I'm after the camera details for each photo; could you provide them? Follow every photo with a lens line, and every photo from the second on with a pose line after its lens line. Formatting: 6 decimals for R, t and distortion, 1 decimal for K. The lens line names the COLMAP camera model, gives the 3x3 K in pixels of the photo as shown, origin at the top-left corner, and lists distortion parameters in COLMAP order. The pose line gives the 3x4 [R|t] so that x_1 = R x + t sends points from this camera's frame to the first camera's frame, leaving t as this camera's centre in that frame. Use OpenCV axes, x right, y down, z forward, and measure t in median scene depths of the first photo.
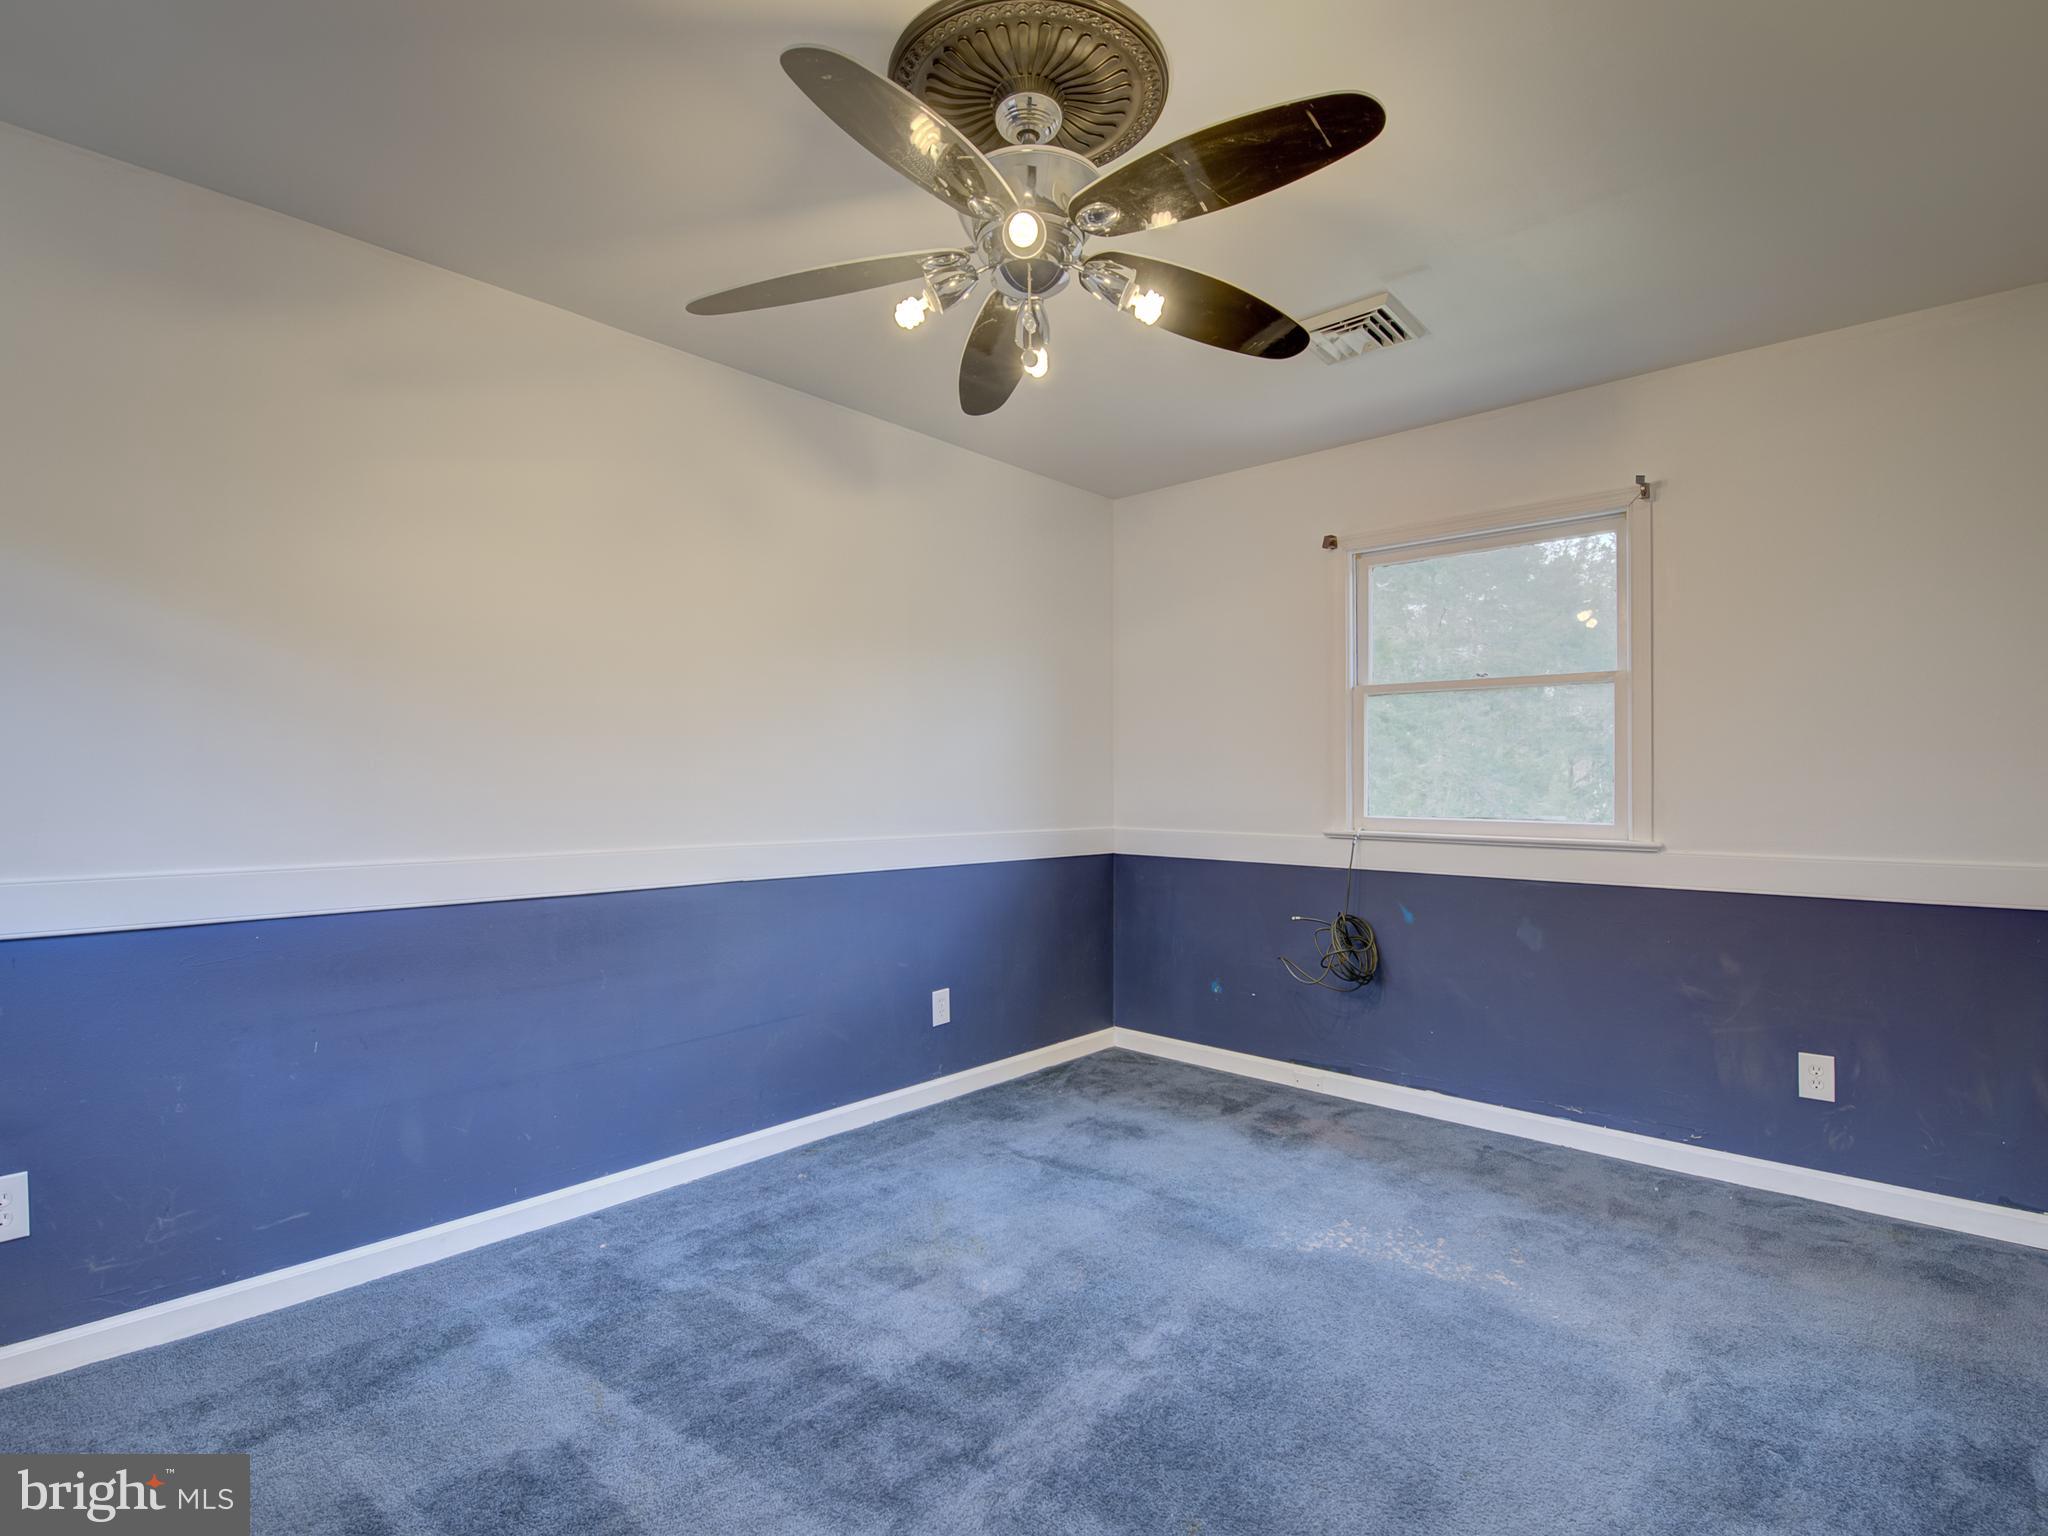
lens RADIAL K [[1014.9, 0, 1034.3], [0, 1014.9, 780.8], [0, 0, 1]] dist [-0.006074, -0.007117]
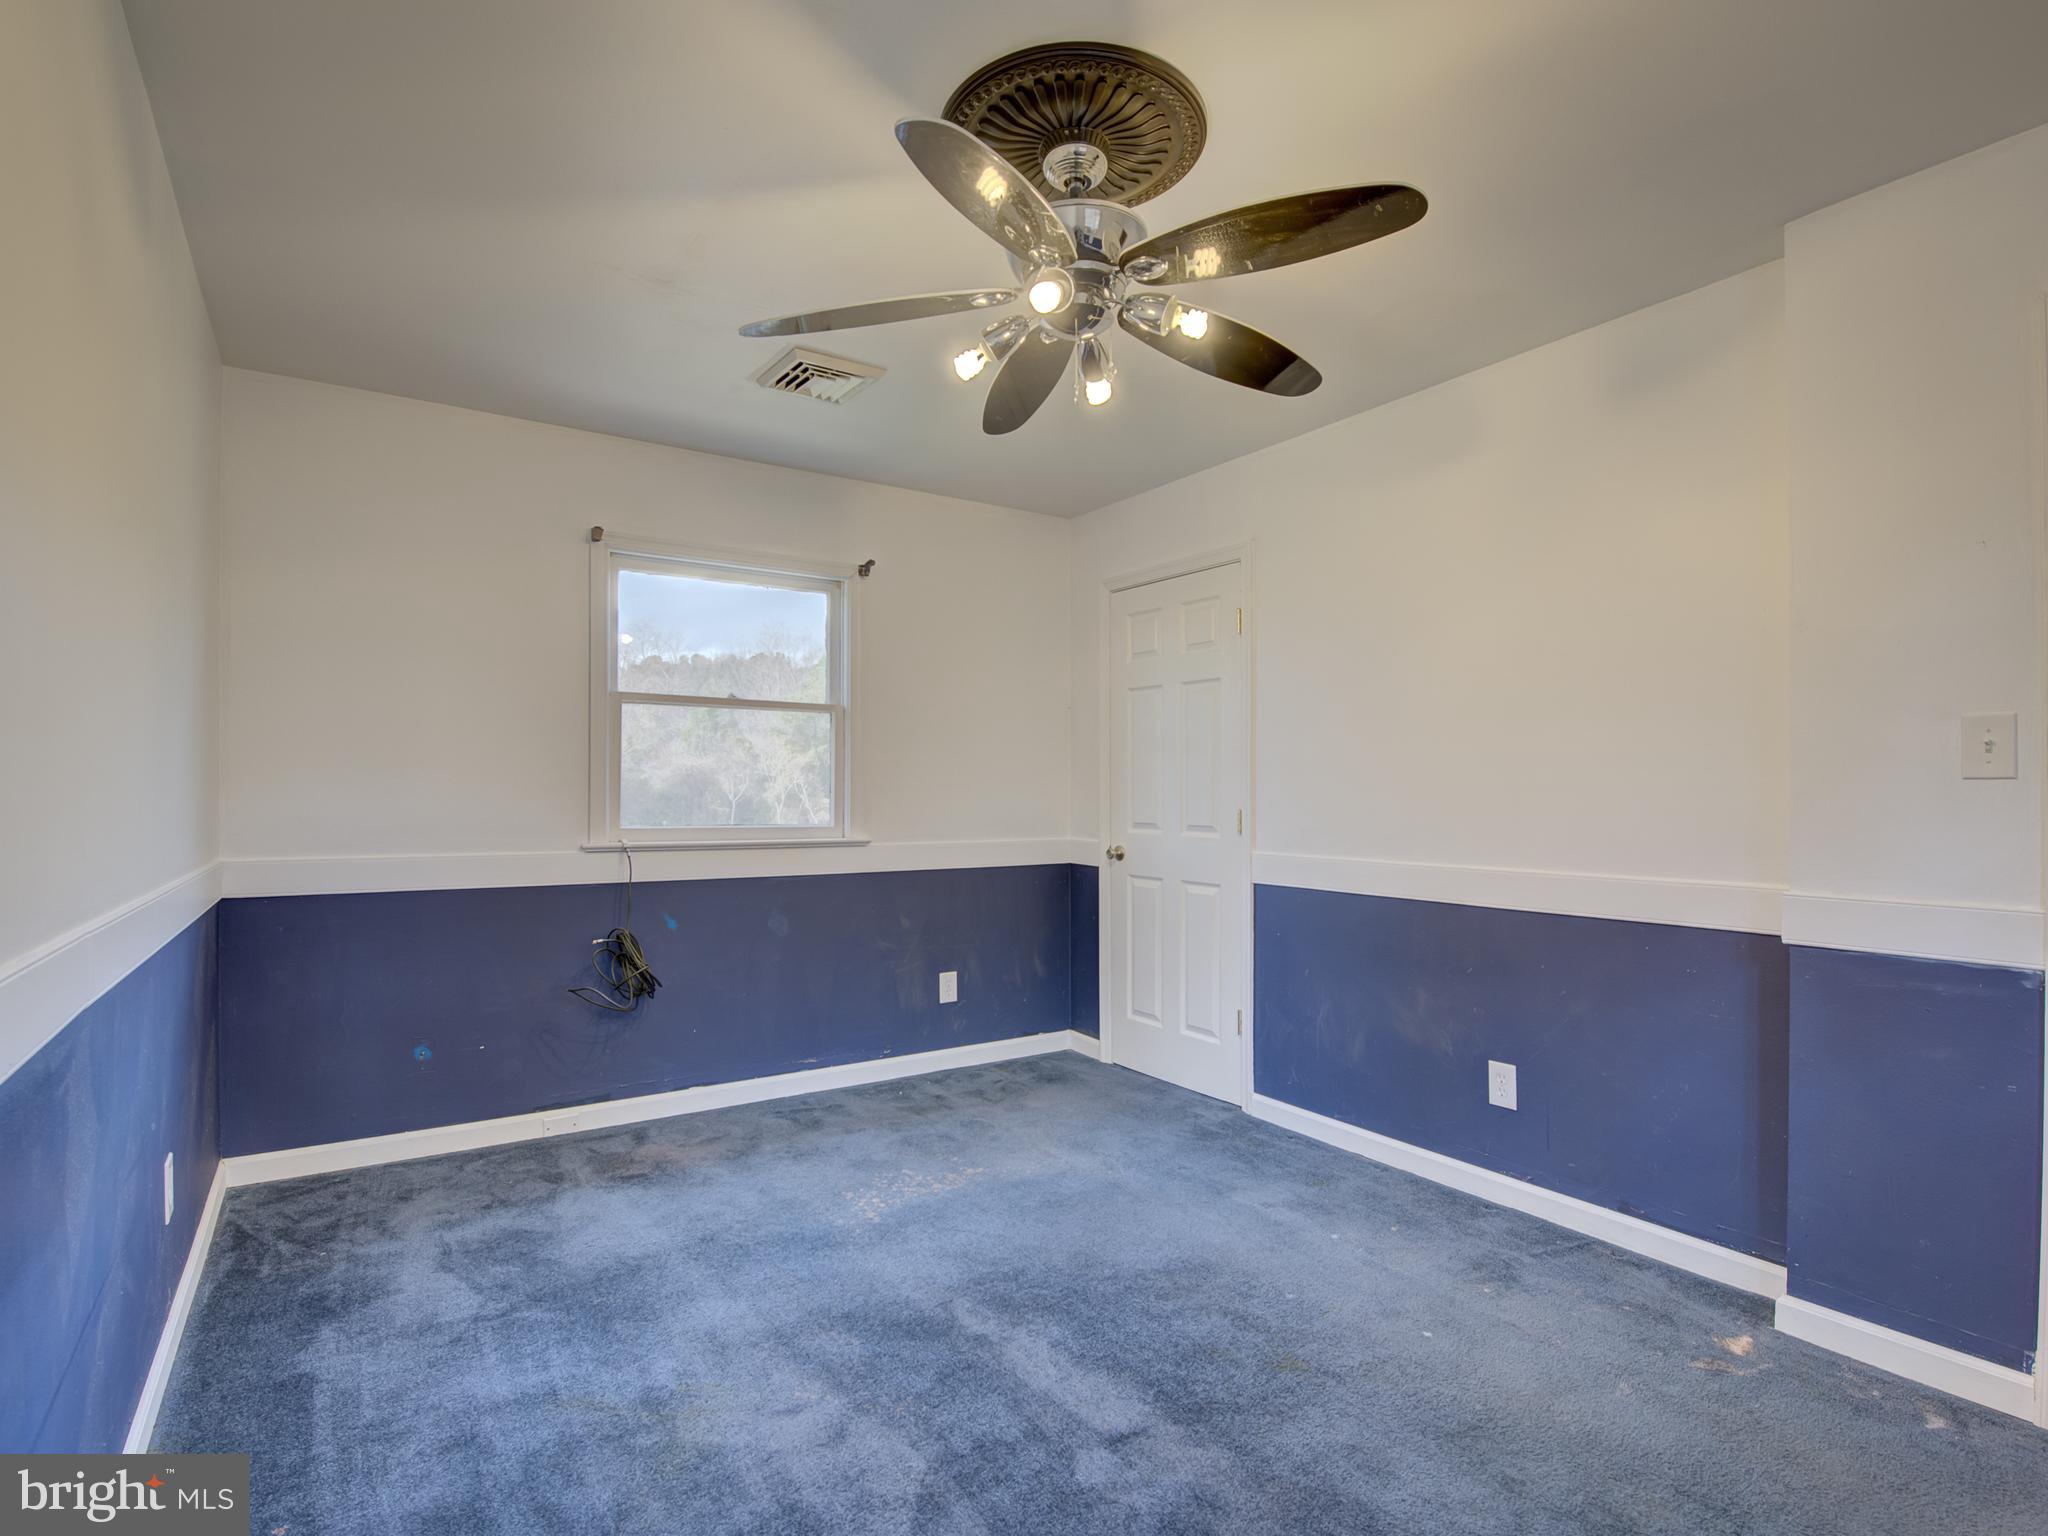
lens RADIAL K [[1014.9, 0, 1034.5], [0, 1014.9, 788.7], [0, 0, 1]] dist [-0.006074, -0.007117]
pose [[0.243929, 0.000953, 0.969793, -0.616831], [-0.004539, 0.999990, 0.000159, -0.004535], [-0.969782, -0.004441, 0.243931, 0.463306]]
